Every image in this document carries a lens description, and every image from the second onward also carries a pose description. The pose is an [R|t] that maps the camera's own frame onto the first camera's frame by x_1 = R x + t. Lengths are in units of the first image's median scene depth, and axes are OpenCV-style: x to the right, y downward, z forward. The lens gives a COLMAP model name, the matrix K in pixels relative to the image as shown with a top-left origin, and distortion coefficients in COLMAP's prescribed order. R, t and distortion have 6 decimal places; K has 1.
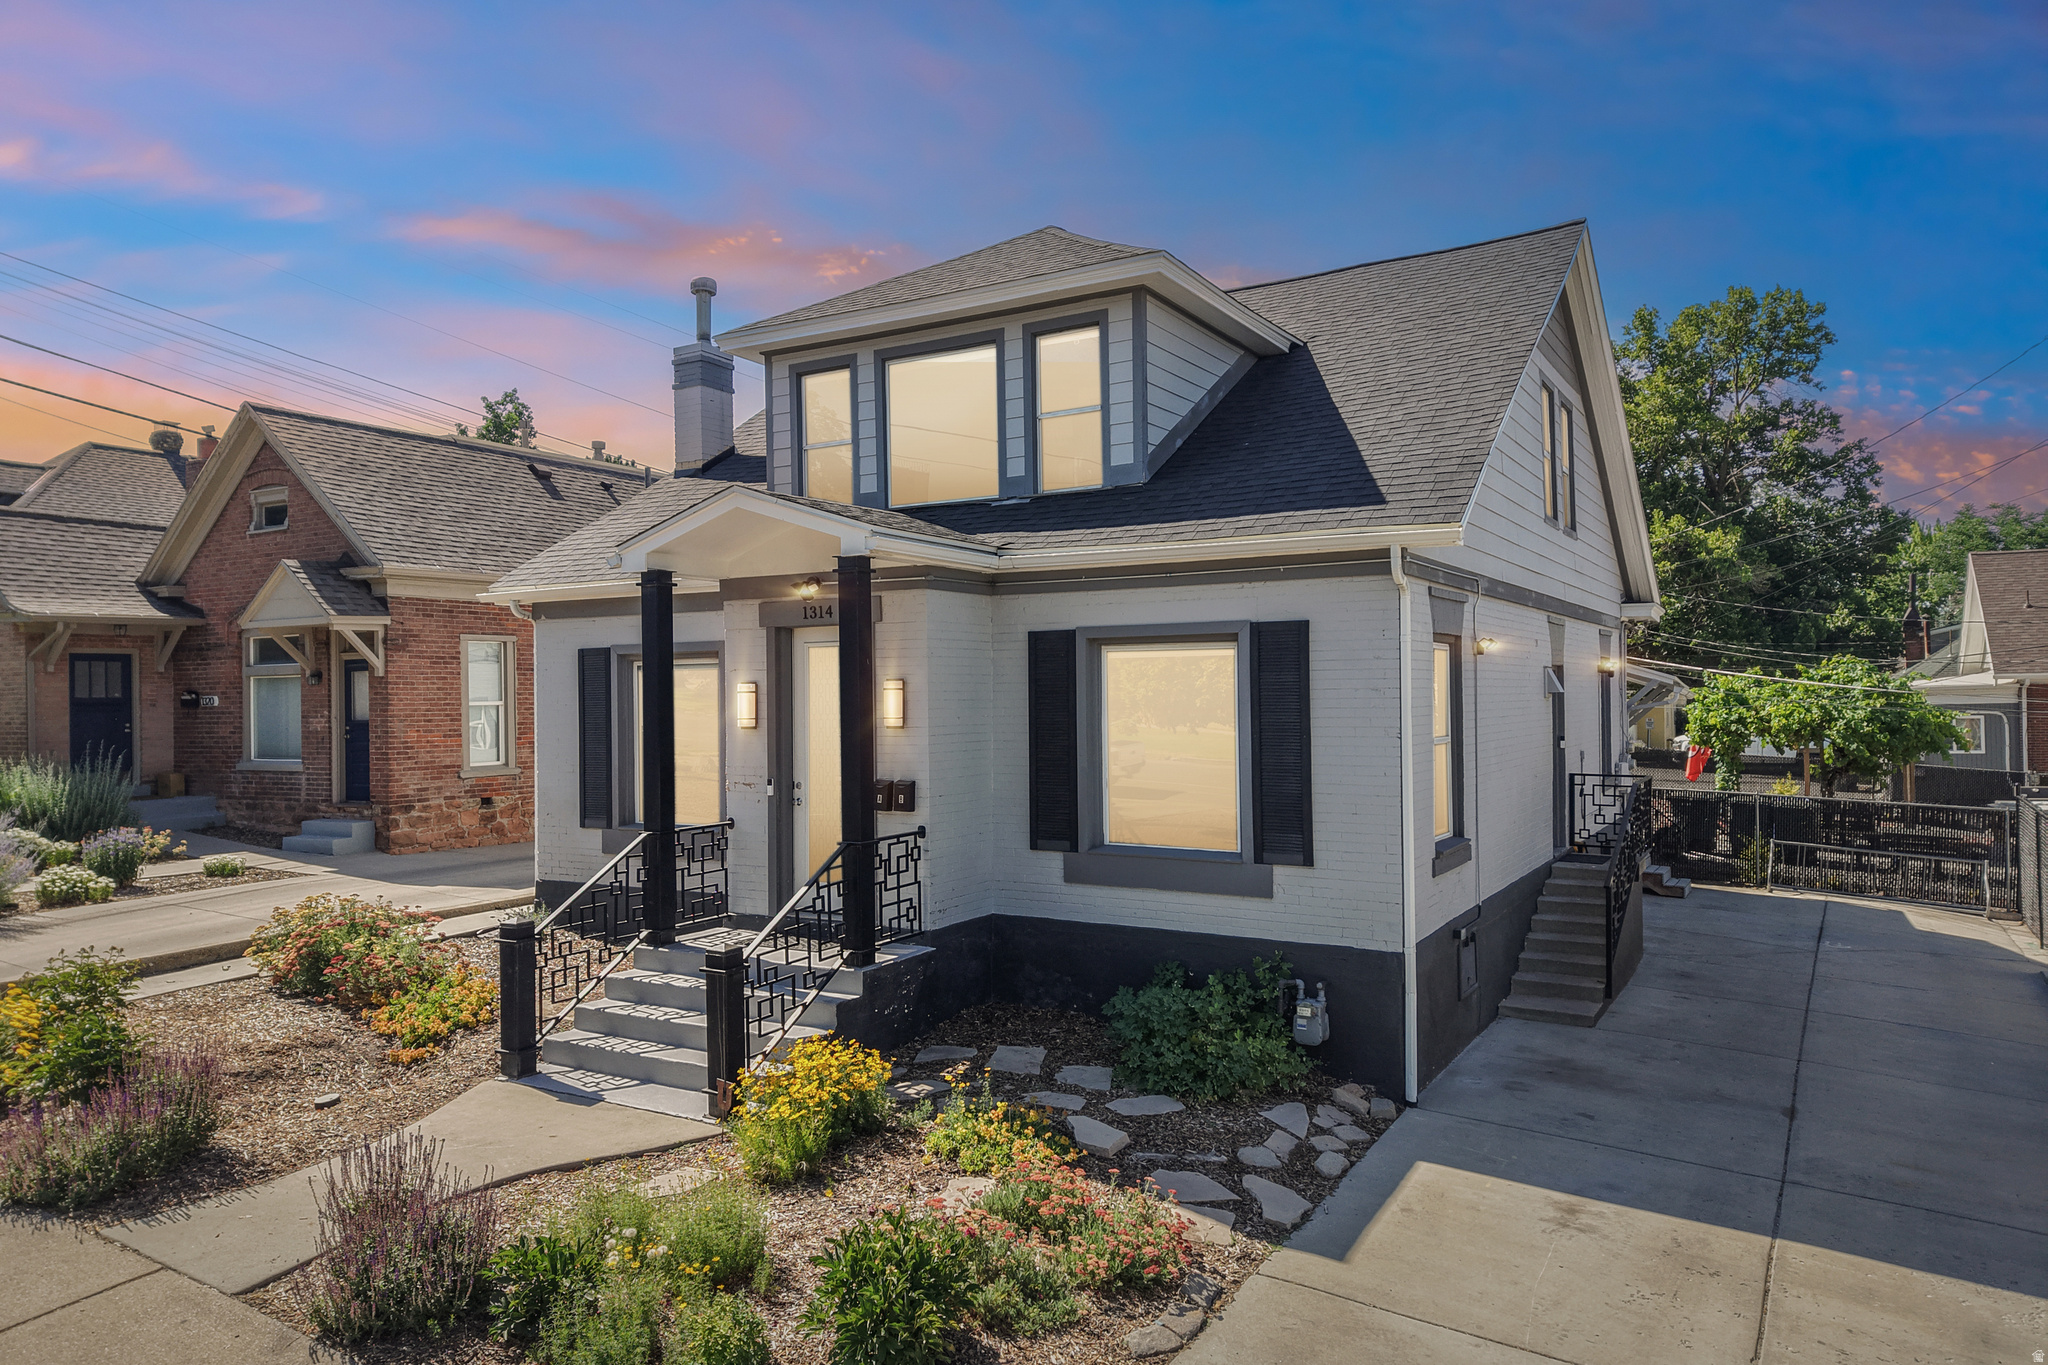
lens RADIAL K [[1375.0, 0, 1029.6], [0, 1375.0, 704.9], [0, 0, 1]] dist [0.000854, 0.000575]
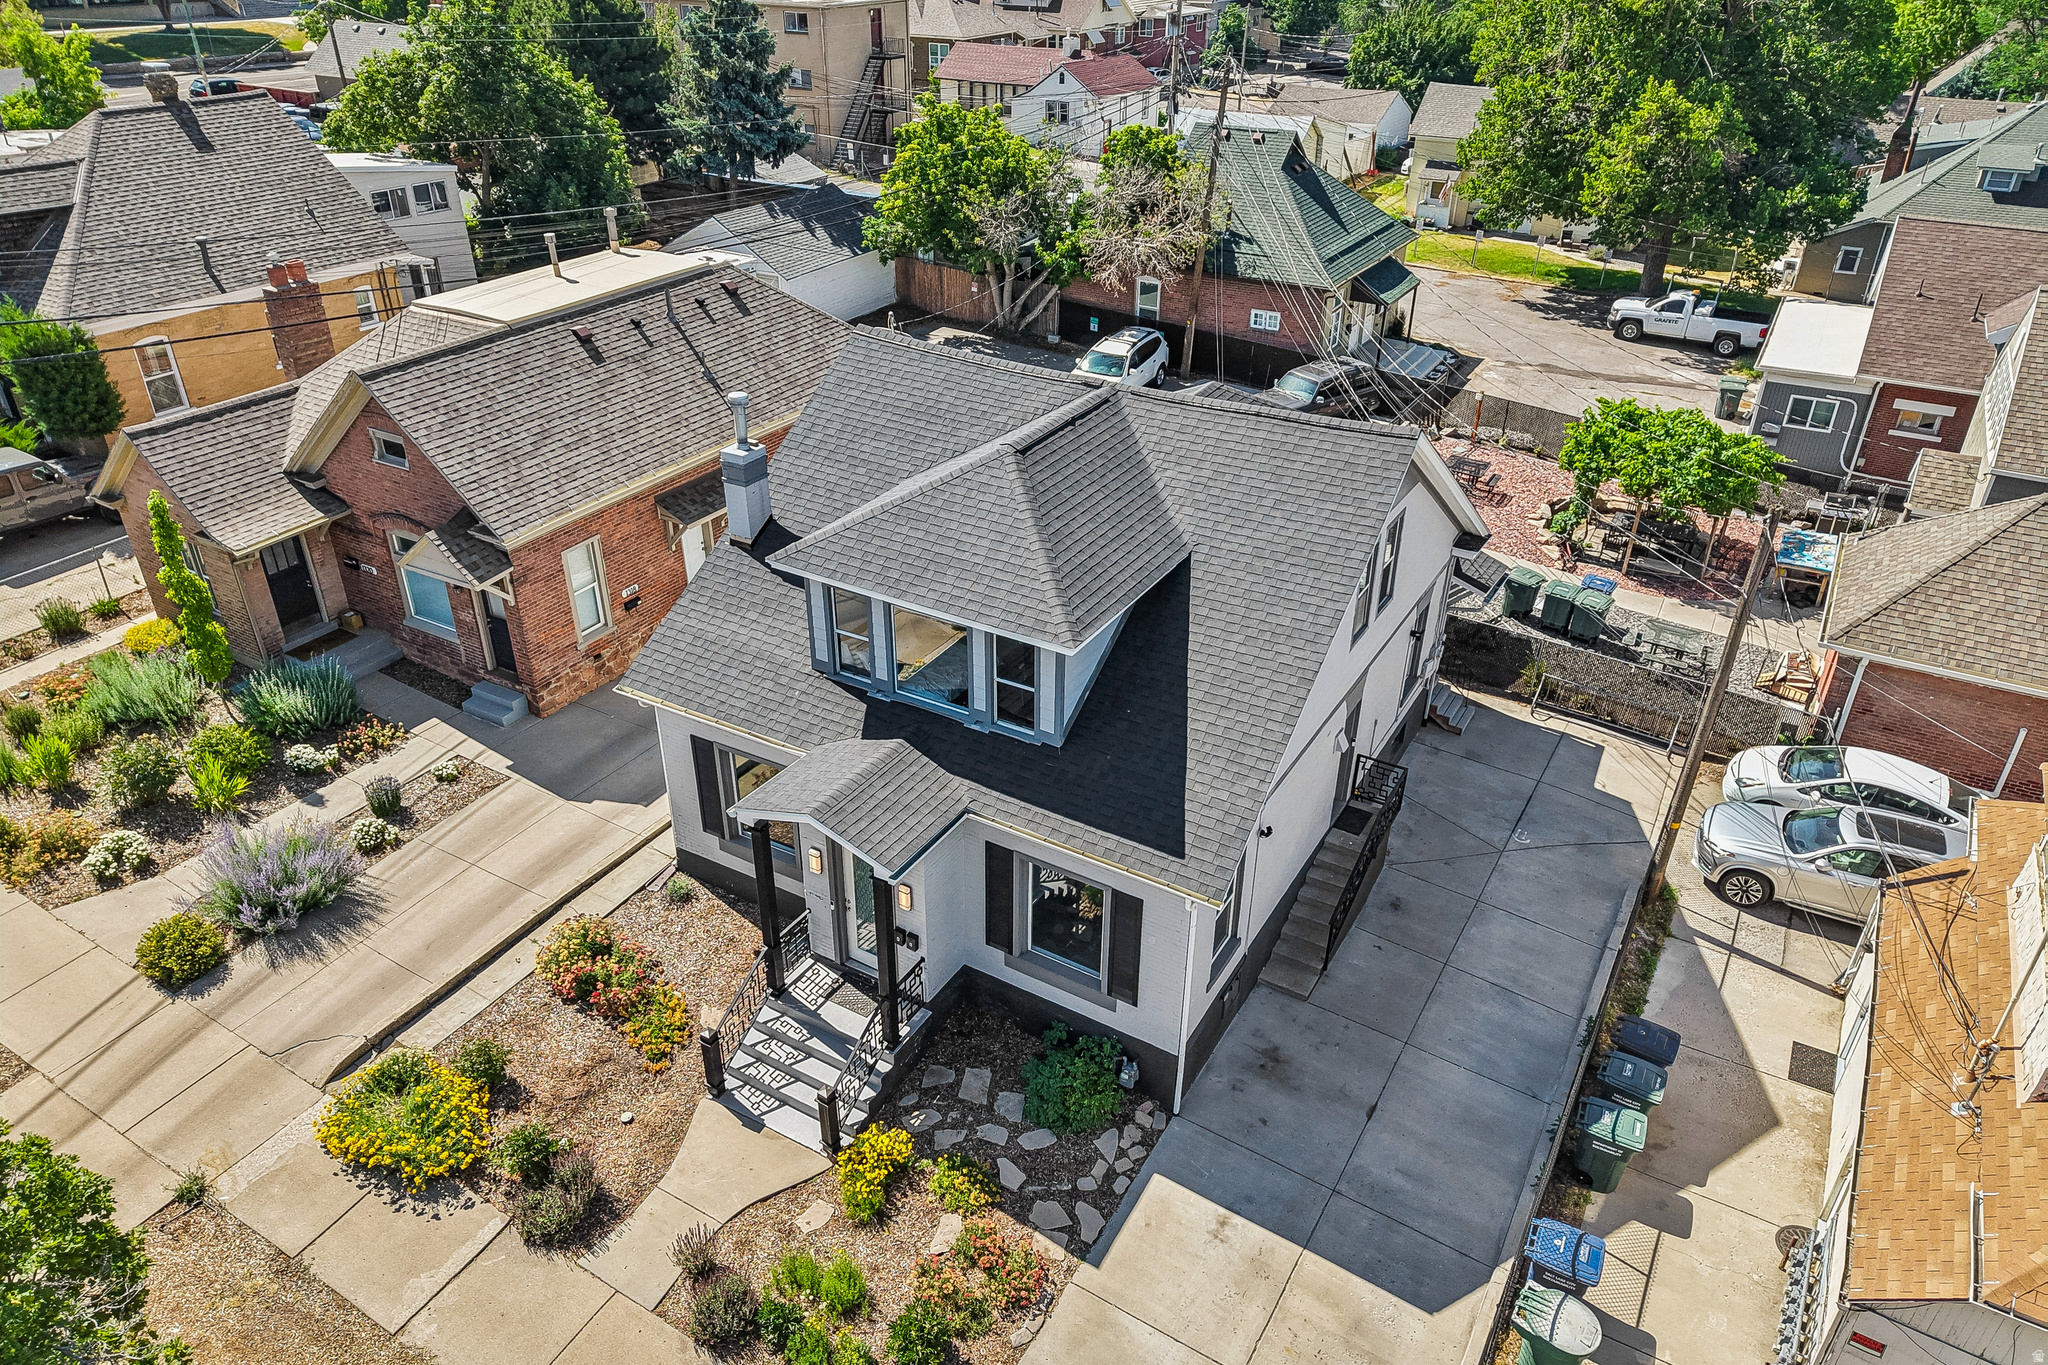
lens RADIAL K [[1354.0, 0, 1031.6], [0, 1354.0, 712.1], [0, 0, 1]] dist [-0.003275, -0.001737]
pose [[0.999776, 0.016713, 0.012976, 0.036555], [-0.021008, 0.857217, 0.514526, -1.175898], [-0.002524, -0.514683, 0.857377, -0.356613]]
